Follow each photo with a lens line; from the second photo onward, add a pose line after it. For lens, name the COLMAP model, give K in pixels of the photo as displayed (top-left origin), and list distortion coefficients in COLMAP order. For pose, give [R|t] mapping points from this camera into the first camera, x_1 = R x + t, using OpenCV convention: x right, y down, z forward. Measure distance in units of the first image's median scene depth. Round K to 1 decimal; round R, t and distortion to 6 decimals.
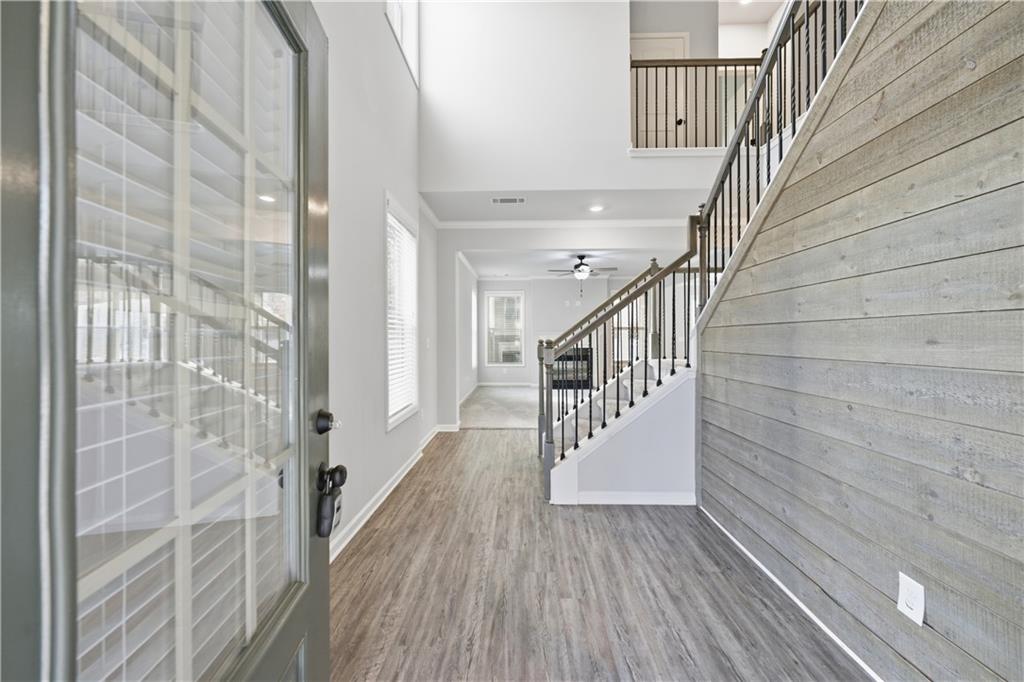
lens RADIAL K [[422.6, 0, 509.4], [0, 422.6, 320.3], [0, 0, 1]] dist [-0.000798, 0.000111]
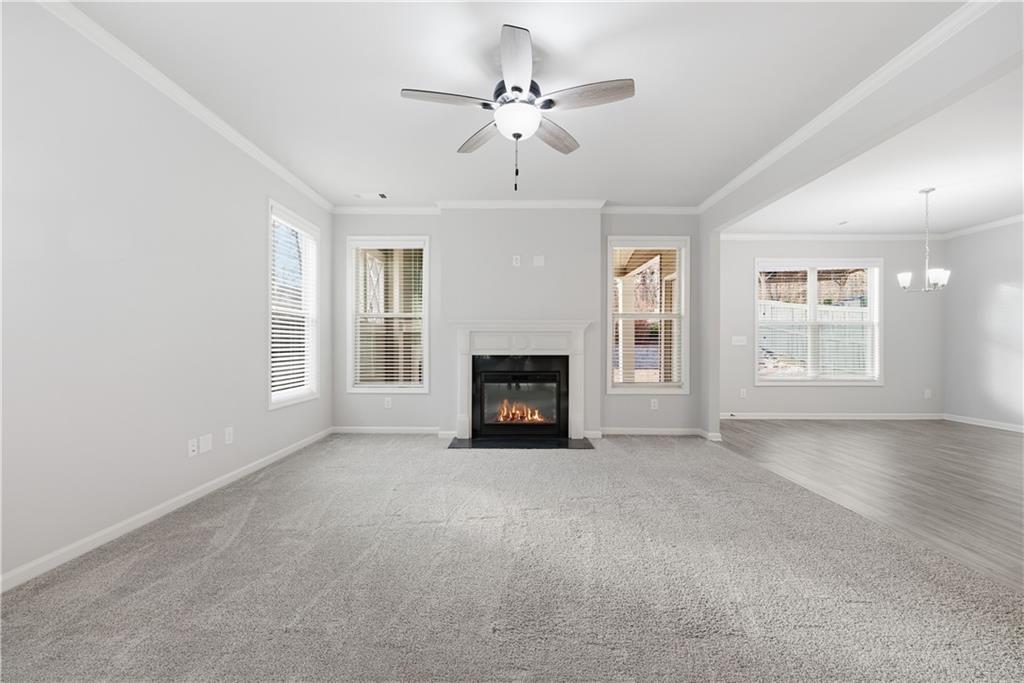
lens RADIAL K [[419.5, 0, 515.1], [0, 419.5, 342.9], [0, 0, 1]] dist [-0.002123, -0.000092]
pose [[0.999625, 0.004703, 0.026968, 0.125787], [-0.005629, 0.999392, 0.034394, 0.035708], [-0.026790, -0.034533, 0.999044, 0.531126]]
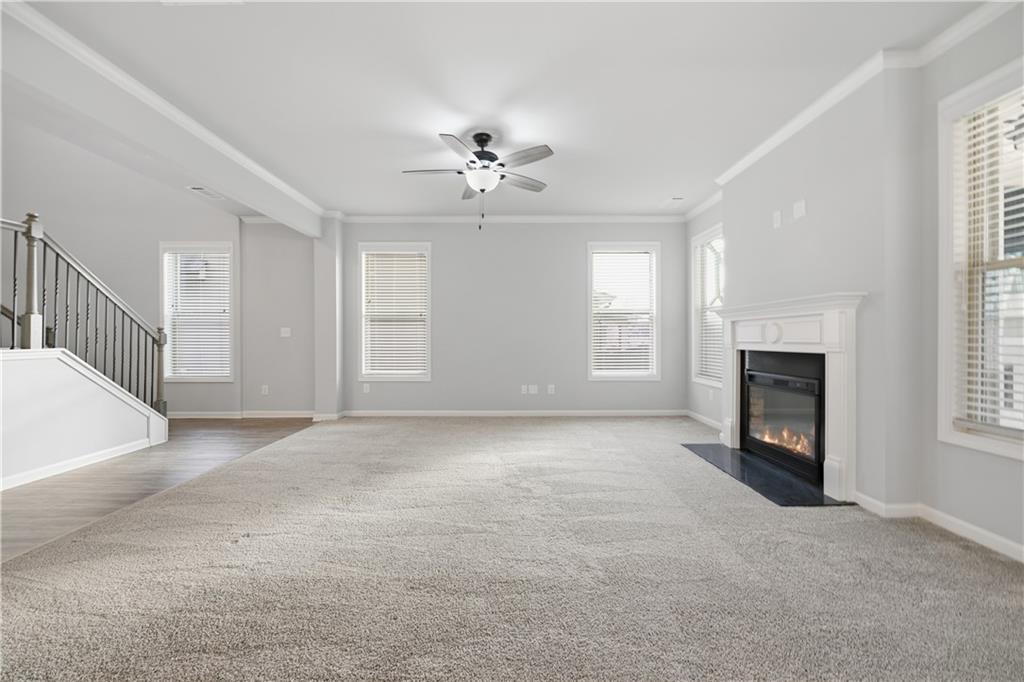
lens RADIAL K [[419.5, 0, 515.1], [0, 419.5, 342.4], [0, 0, 1]] dist [-0.002123, -0.000092]
pose [[0.033739, 0.009972, -0.999381, 0.476458], [0.040201, 0.999127, 0.011327, 0.046600], [0.998622, -0.040558, 0.033308, 0.785450]]
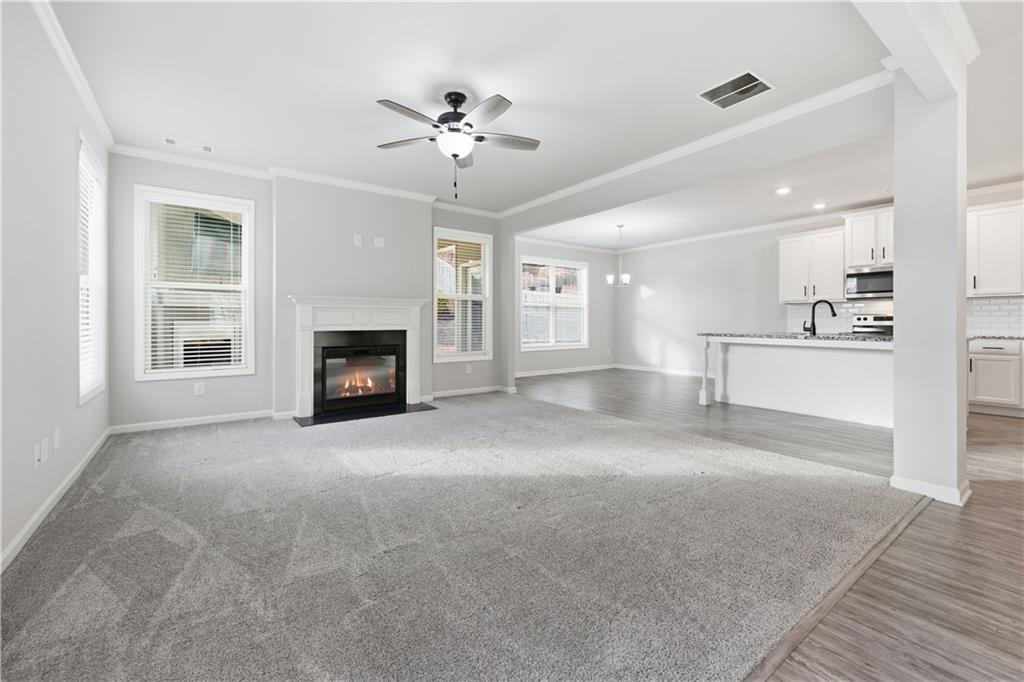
lens RADIAL K [[422.6, 0, 509.4], [0, 422.6, 320.3], [0, 0, 1]] dist [-0.000798, 0.000111]
pose [[0.792347, 0.004372, 0.610054, -0.023708], [-0.025490, 0.999338, 0.025945, 0.036371], [-0.609537, -0.036107, 0.791935, 0.502440]]
